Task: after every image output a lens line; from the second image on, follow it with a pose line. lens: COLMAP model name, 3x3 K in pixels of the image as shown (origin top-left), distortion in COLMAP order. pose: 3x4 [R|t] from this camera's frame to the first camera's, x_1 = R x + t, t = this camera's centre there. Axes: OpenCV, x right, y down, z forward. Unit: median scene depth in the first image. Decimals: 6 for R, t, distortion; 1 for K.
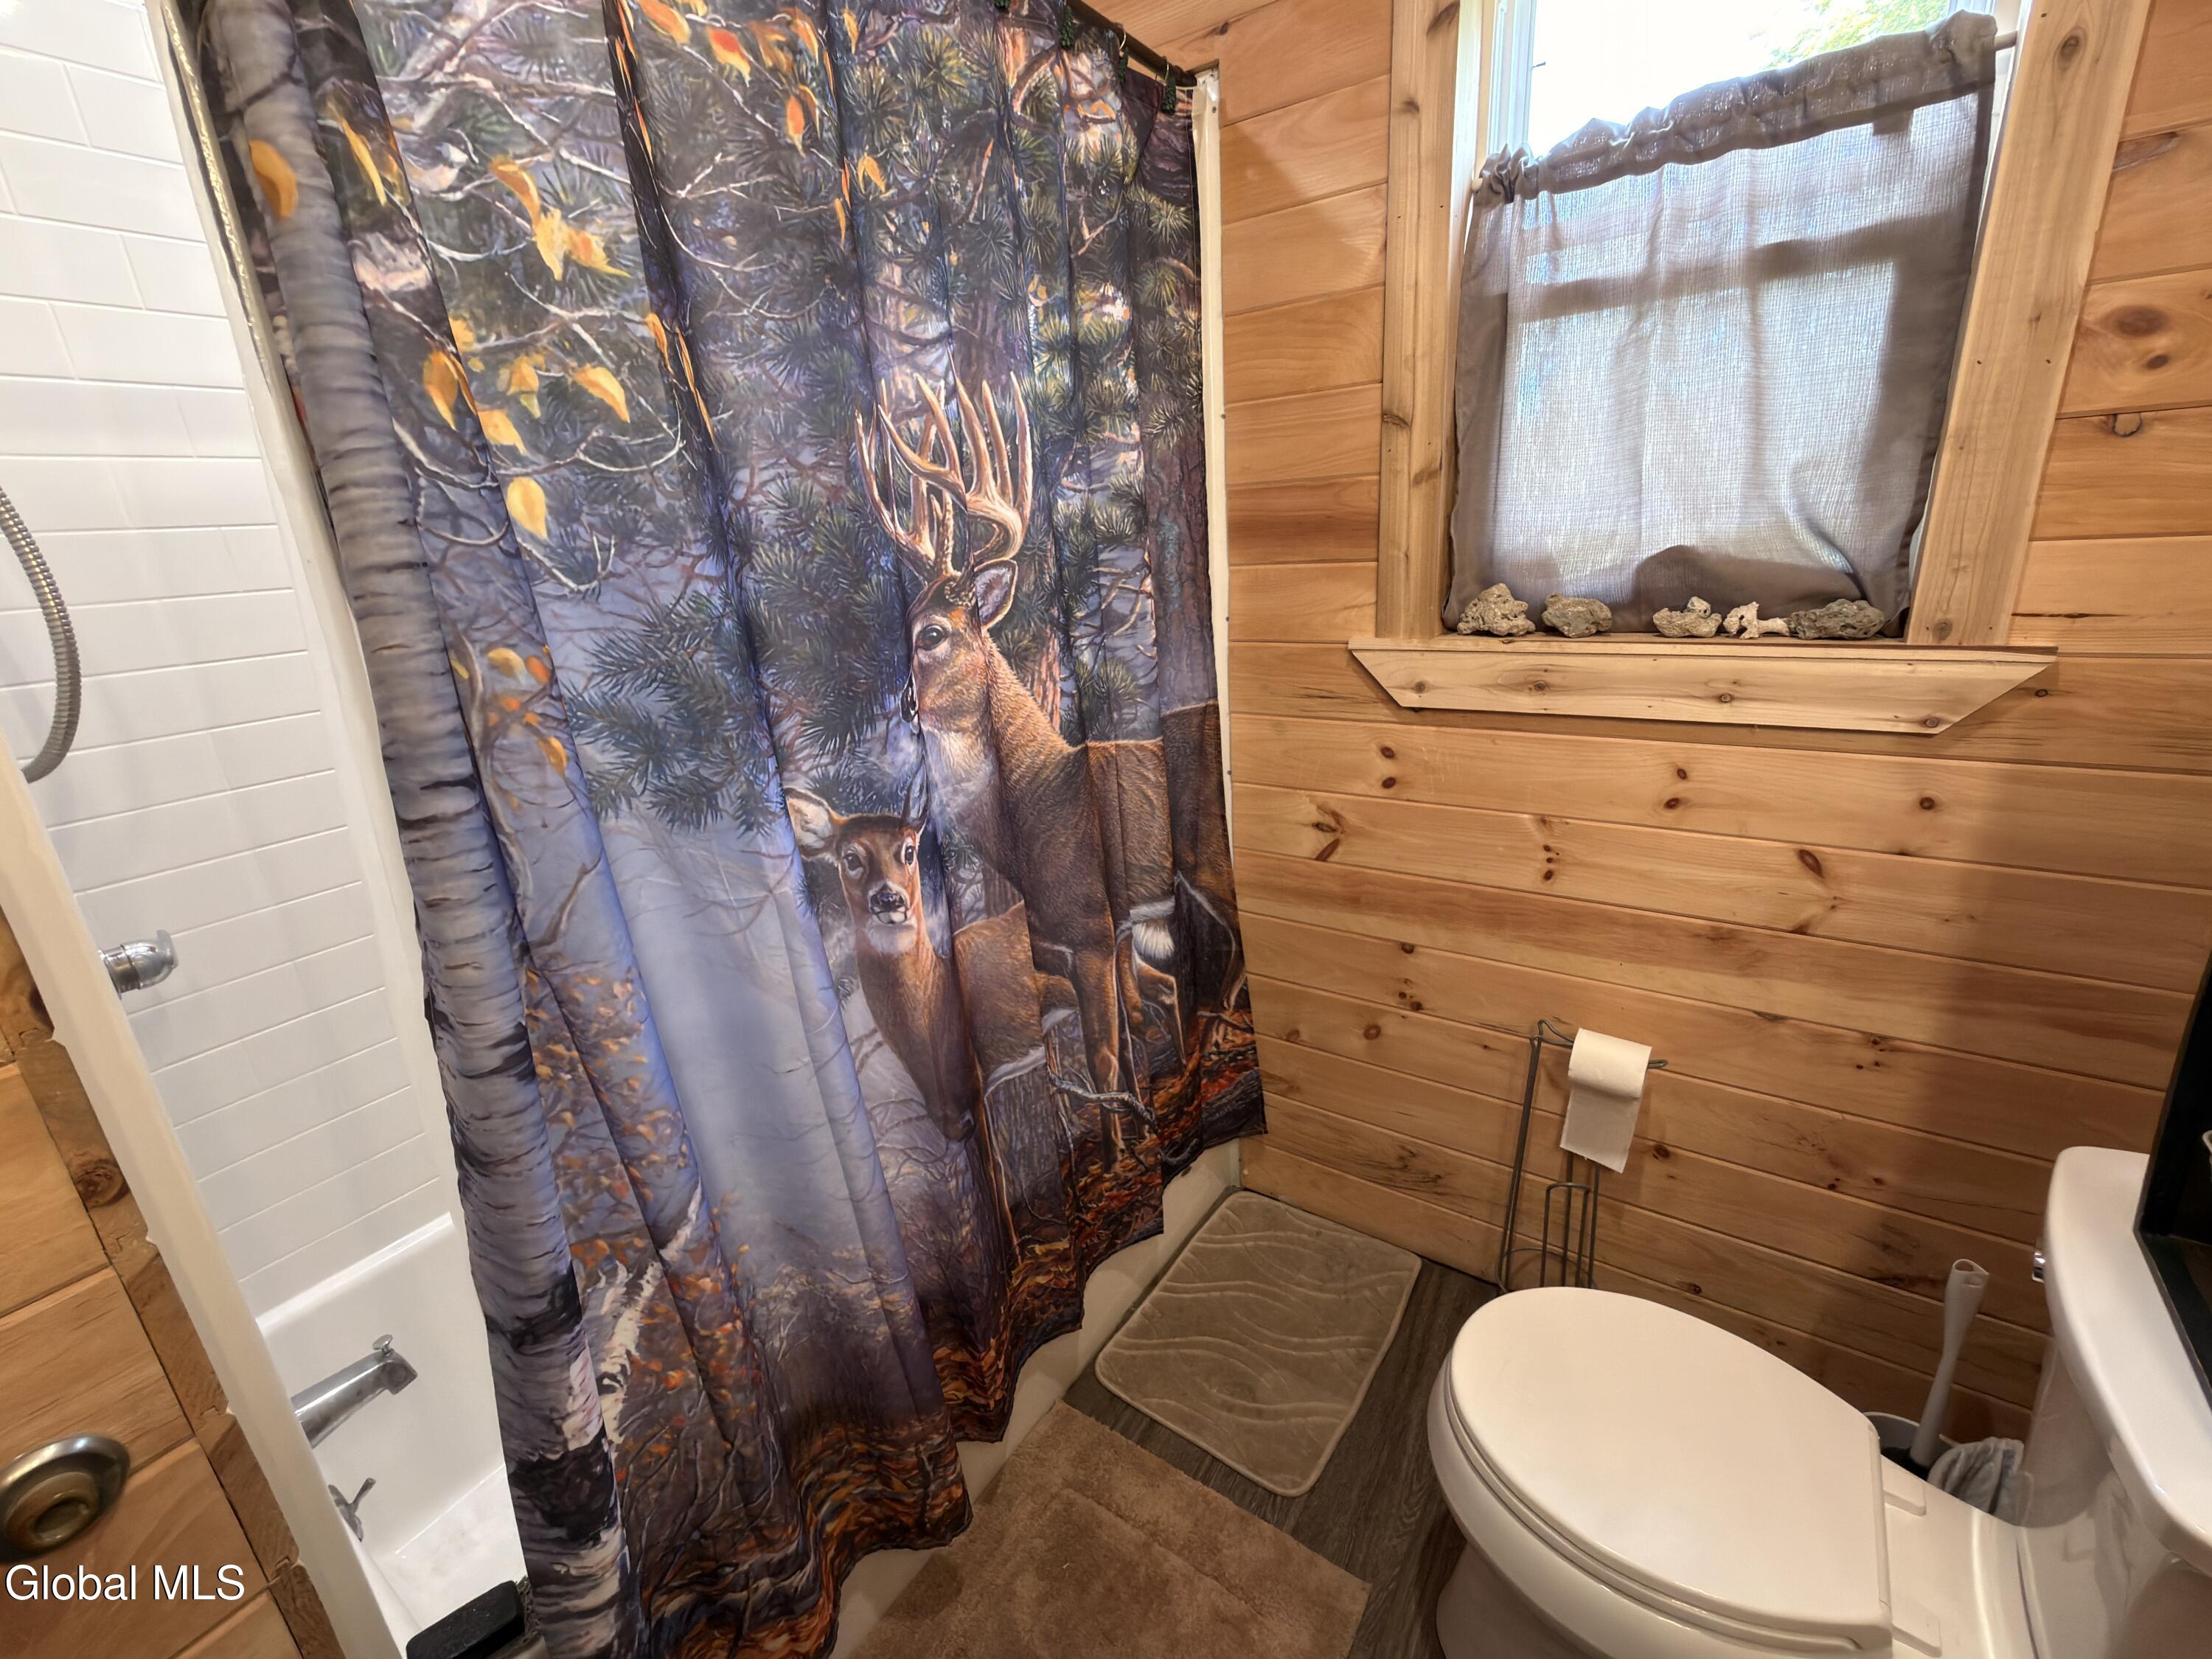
lens RADIAL K [[935.7, 0, 1106.0], [0, 935.7, 829.5], [0, 0, 1]] dist [-0.000564, 0.000117]
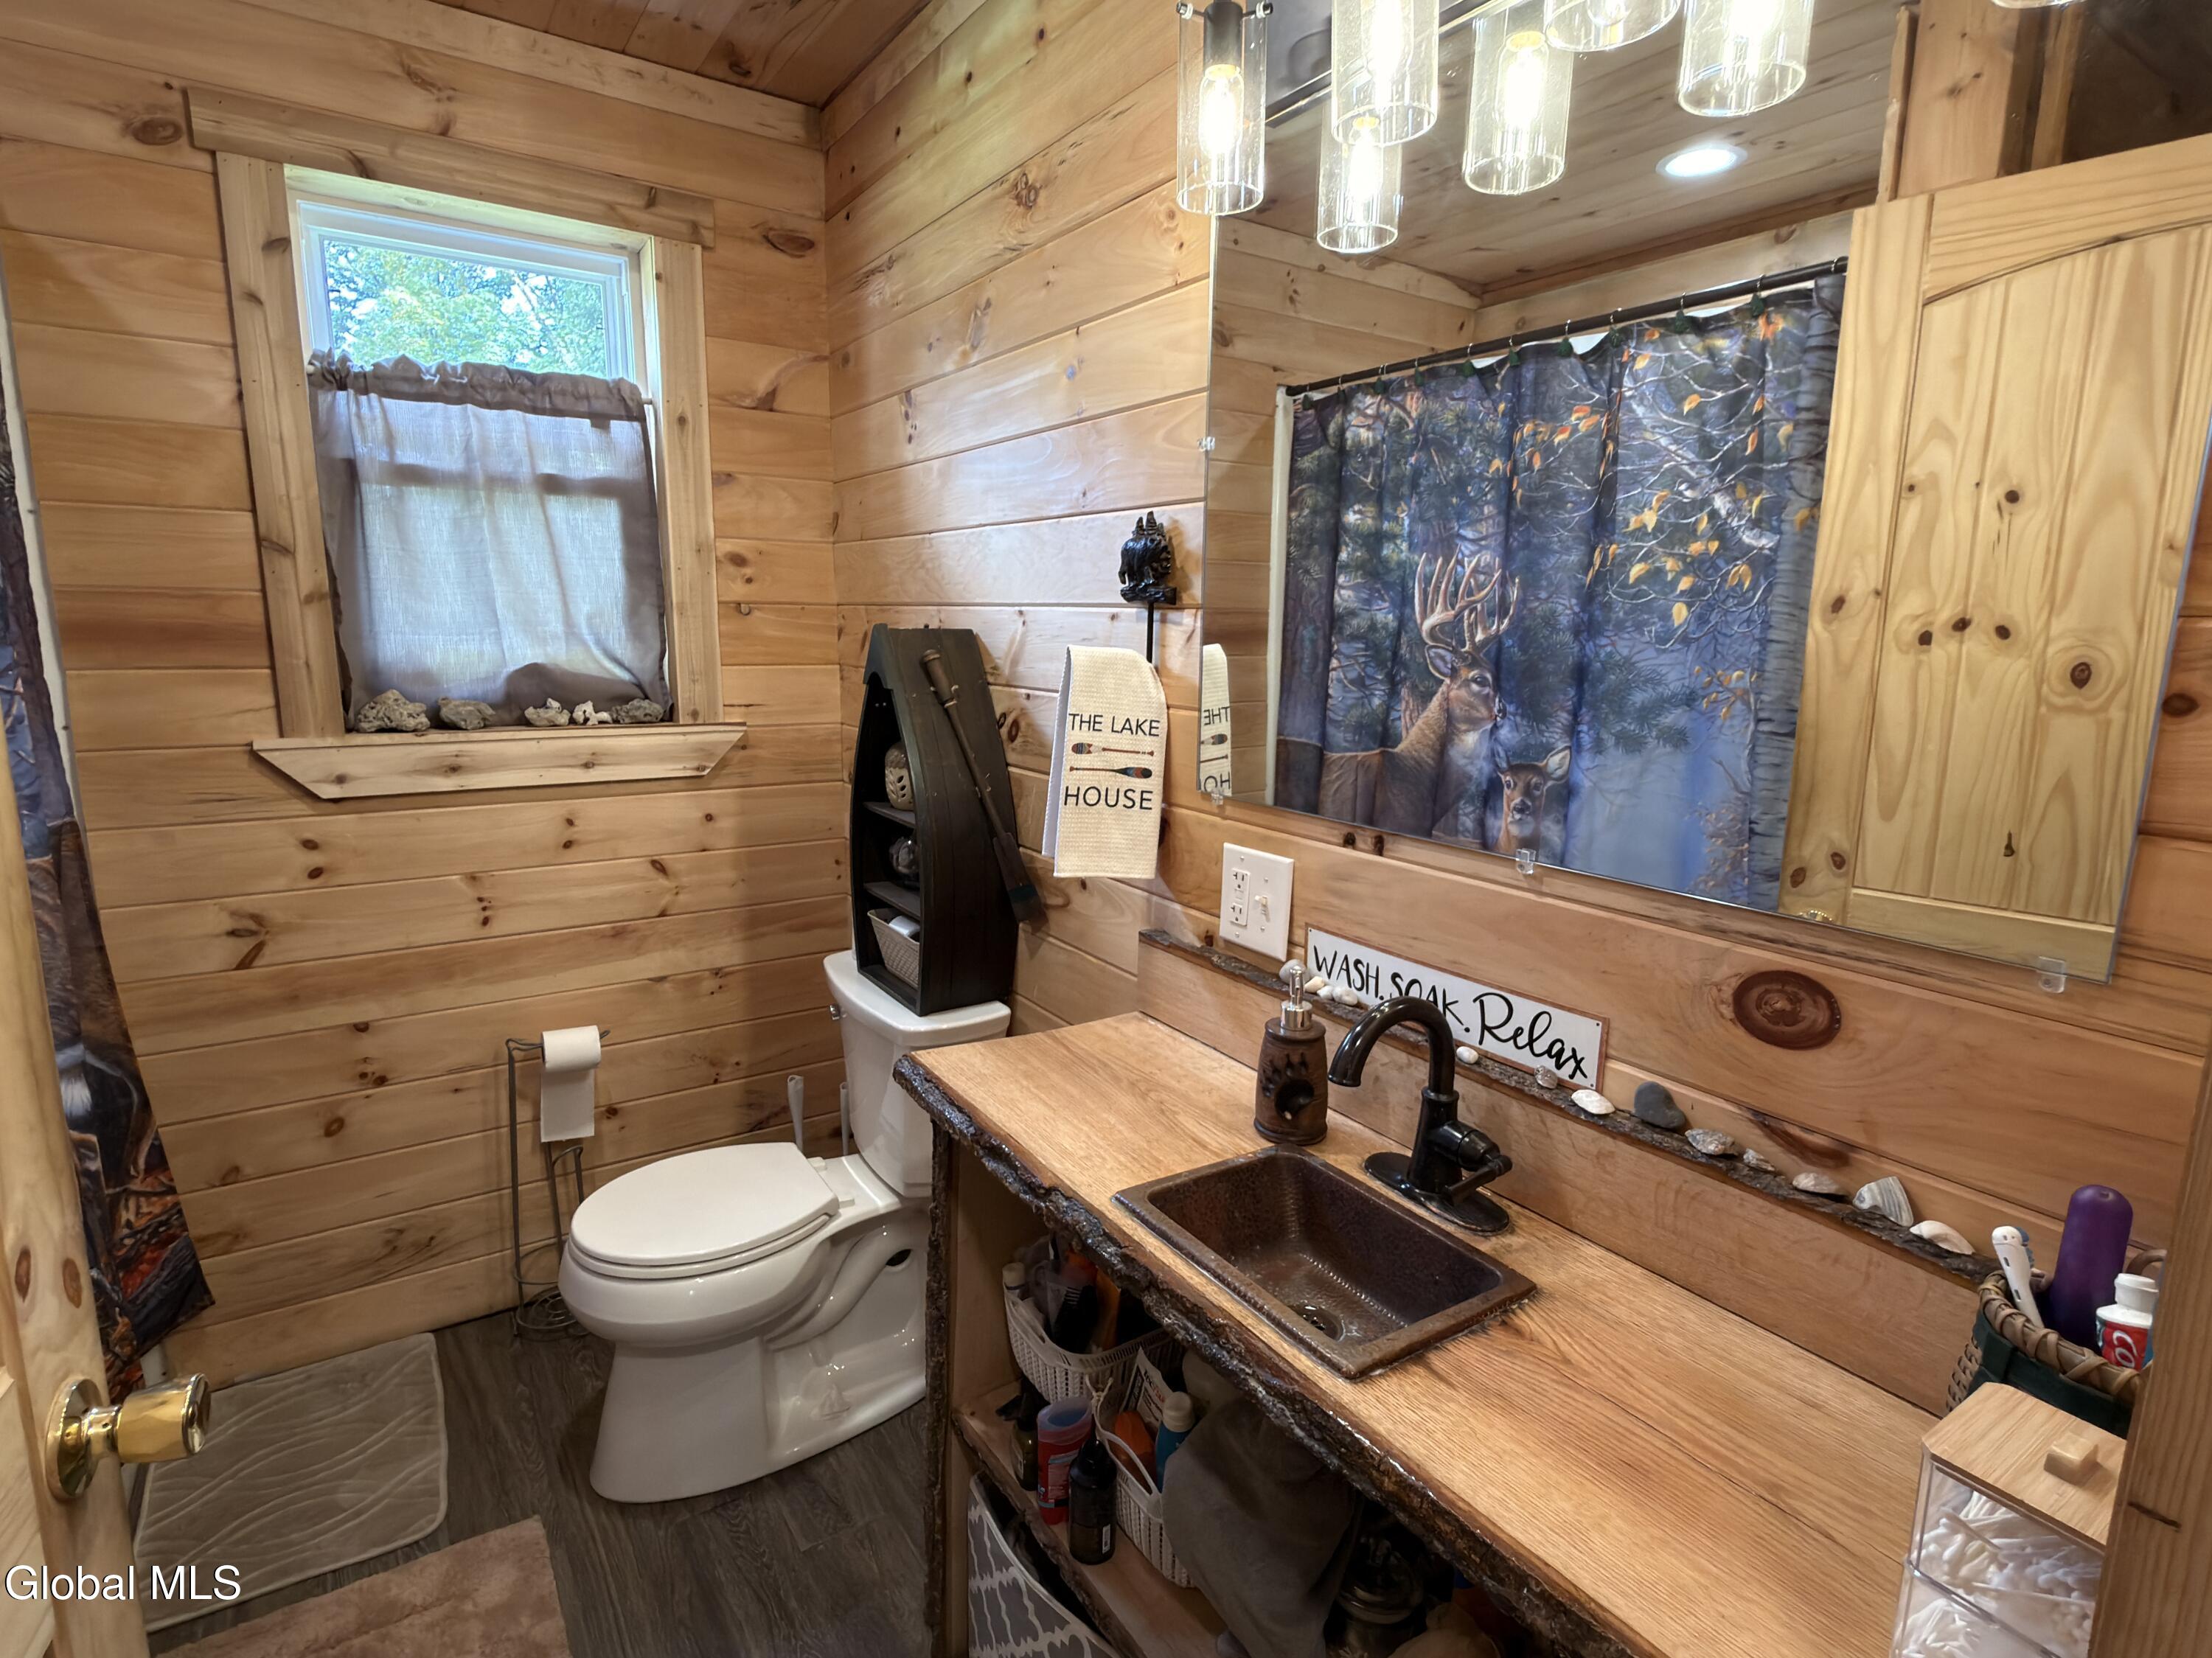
lens RADIAL K [[1150.7, 0, 1106.0], [0, 1150.7, 829.0], [0, 0, 1]] dist [-0.000165, 0.002395]
pose [[0.367817, -0.097980, 0.924722, -0.658074], [0.250396, 0.968139, 0.002983, 0.141226], [-0.895552, 0.230449, 0.380632, -0.354450]]
